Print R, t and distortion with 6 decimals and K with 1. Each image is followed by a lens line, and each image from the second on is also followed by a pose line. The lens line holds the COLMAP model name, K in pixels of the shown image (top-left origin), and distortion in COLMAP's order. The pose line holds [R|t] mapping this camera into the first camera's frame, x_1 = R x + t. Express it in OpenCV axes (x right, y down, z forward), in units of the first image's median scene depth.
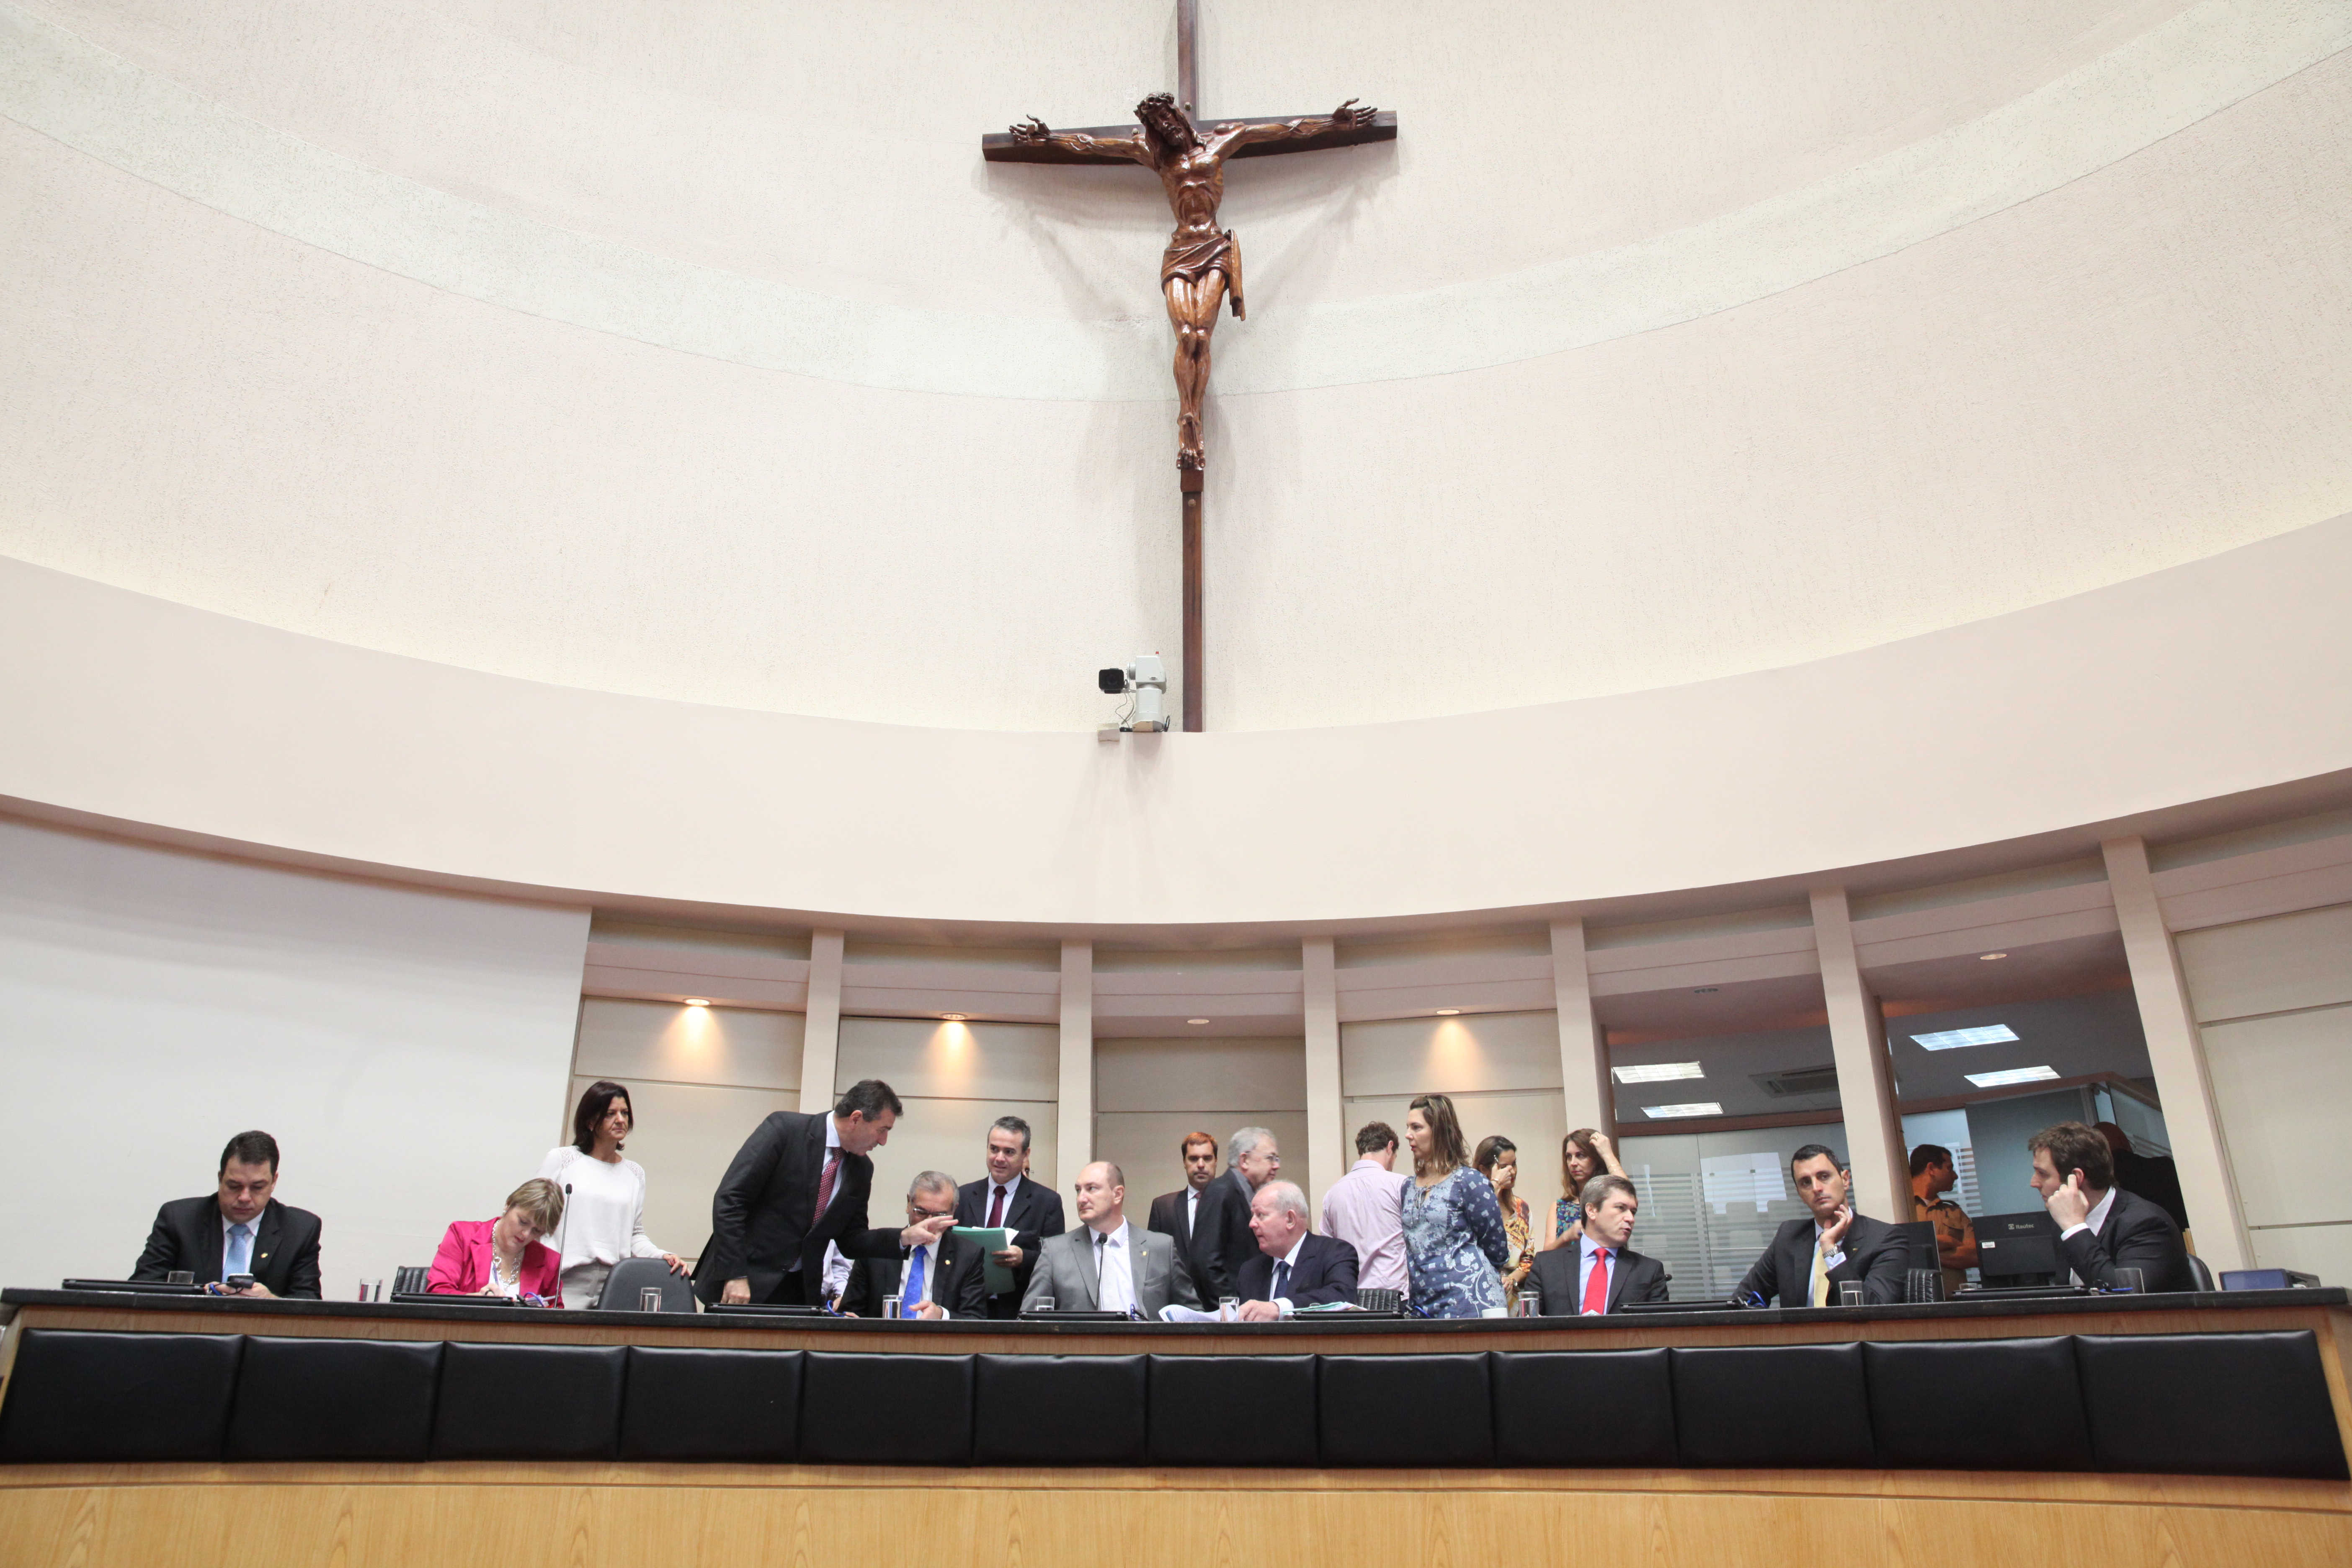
lens RADIAL K [[1642.9, 0, 1161.0], [0, 1642.9, 792.6], [0, 0, 1]] dist [-0.097417, 0.090096]
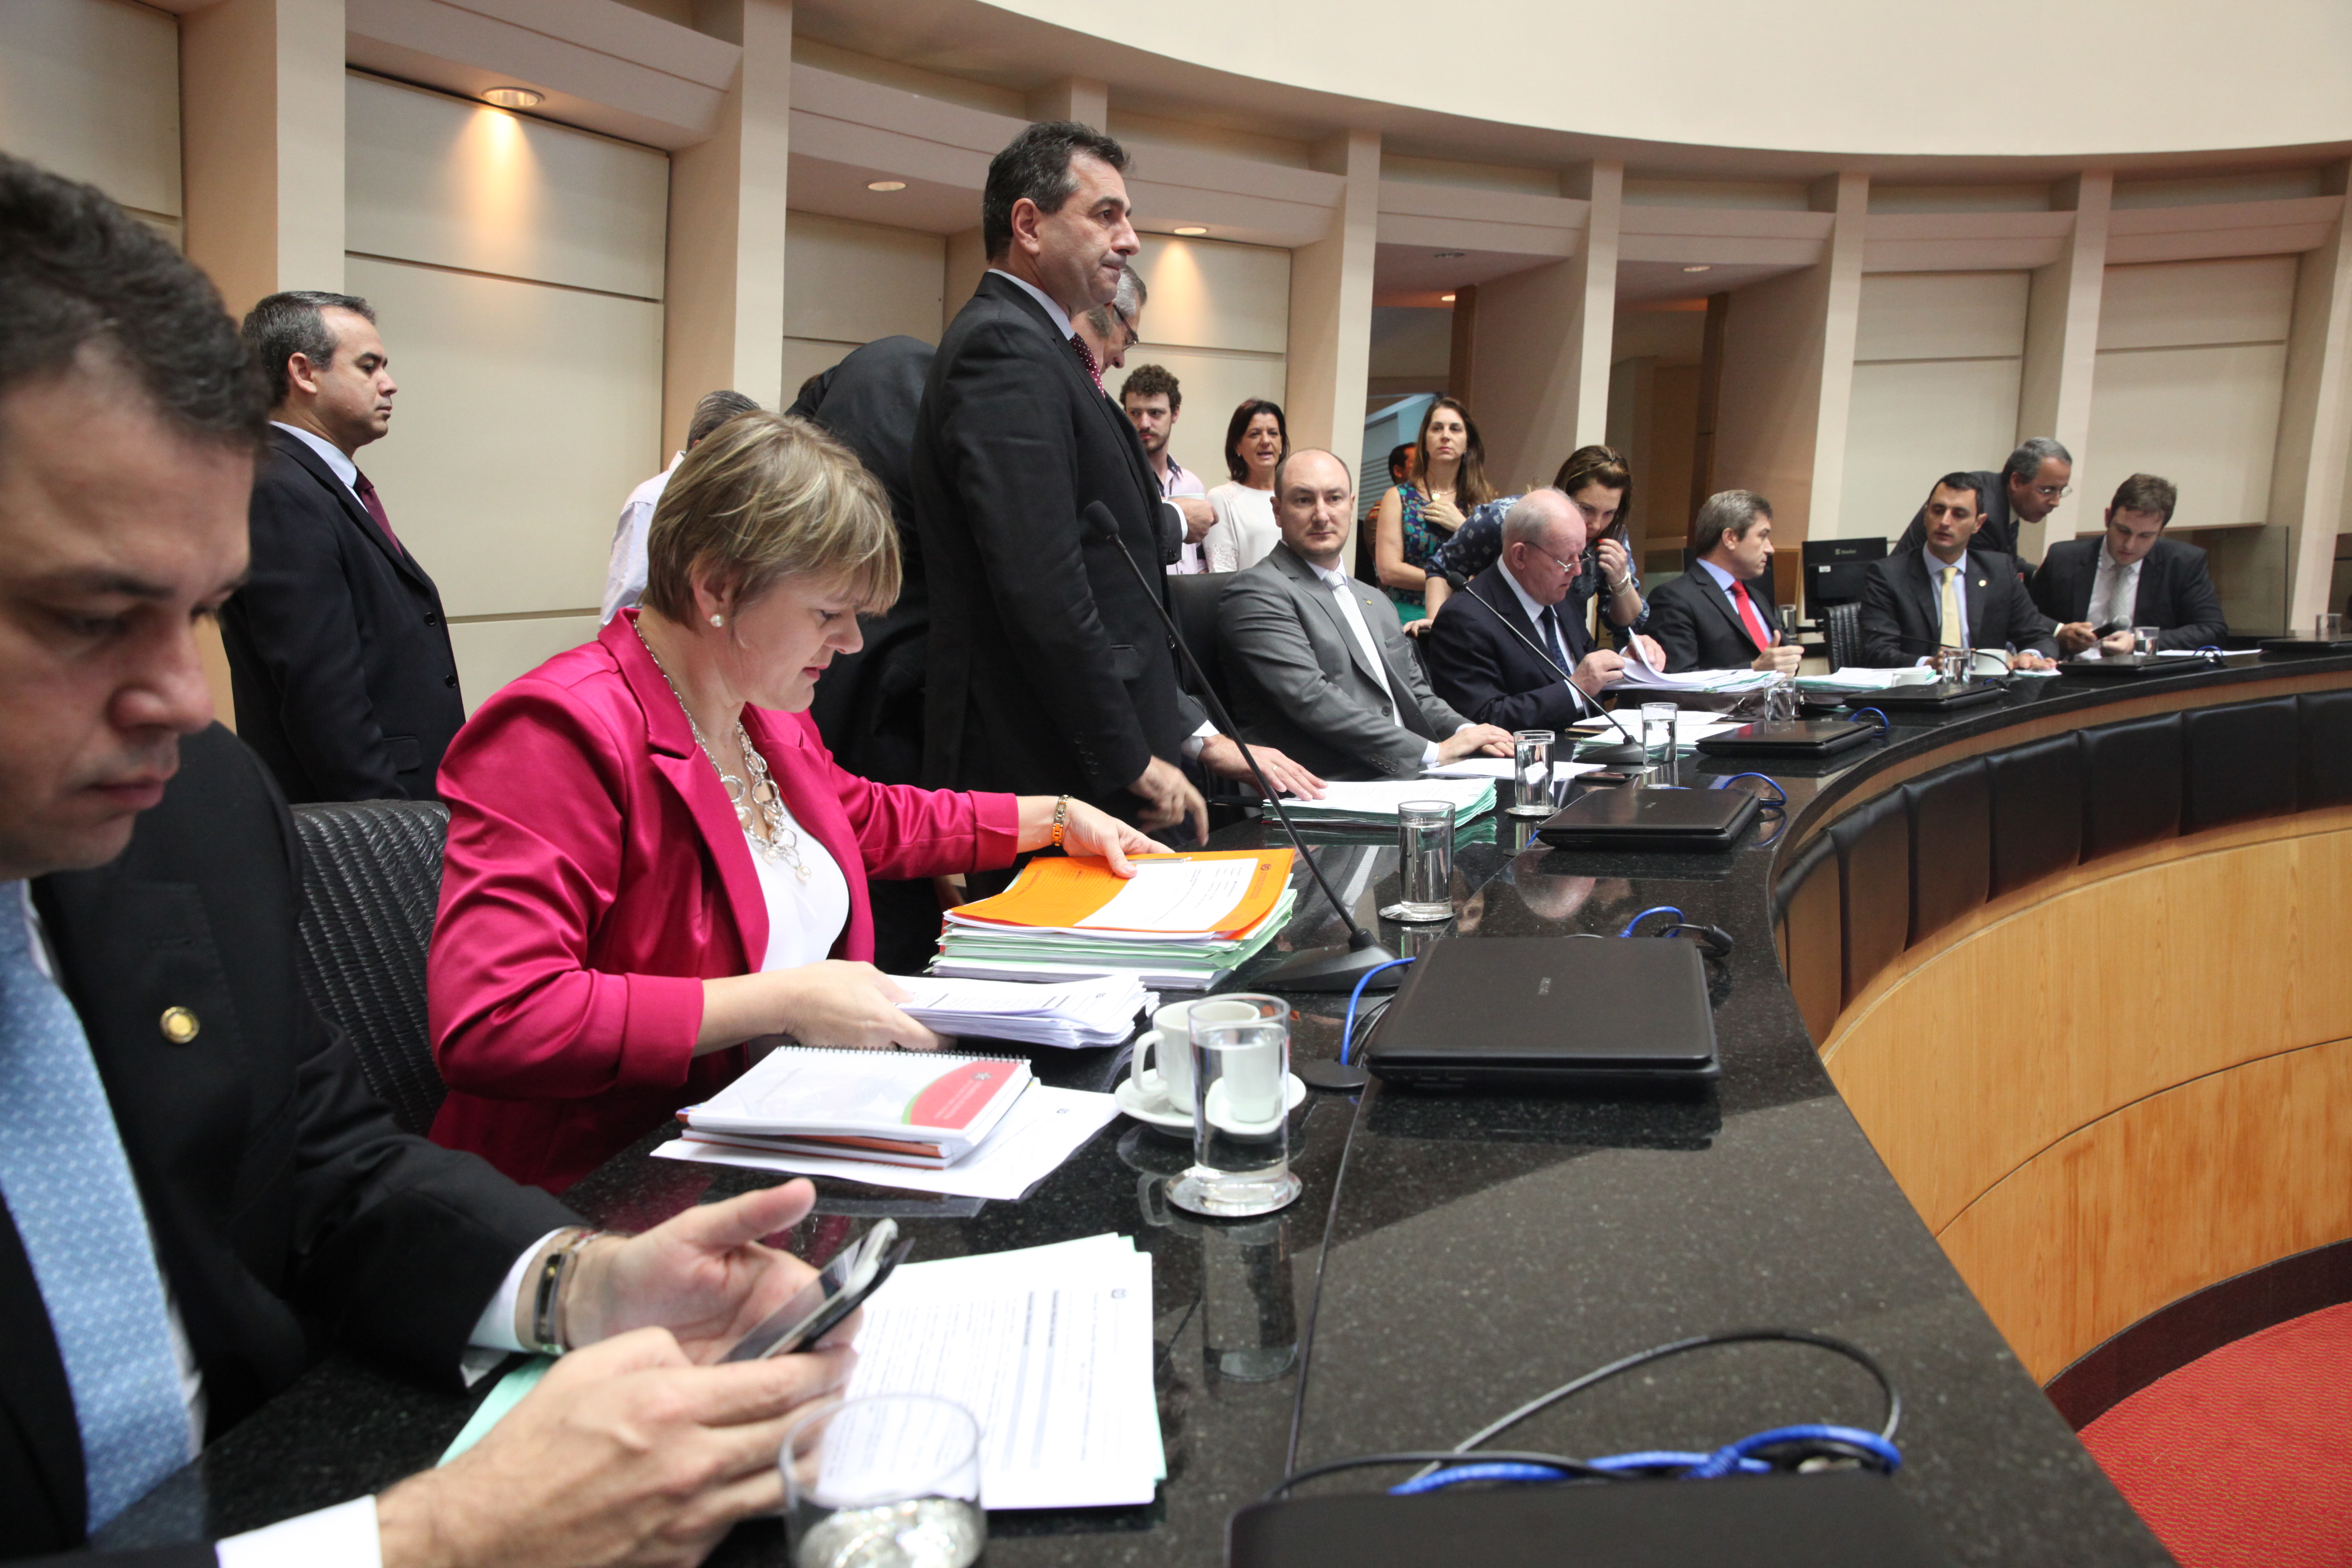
lens RADIAL K [[1642.9, 0, 1161.0], [0, 1642.9, 792.6], [0, 0, 1]] dist [-0.097417, 0.090096]
pose [[0.586354, -0.136733, 0.798432, -0.704354], [-0.229198, 0.917371, 0.325420, 0.215524], [-0.776954, -0.373811, 0.506565, 0.924107]]
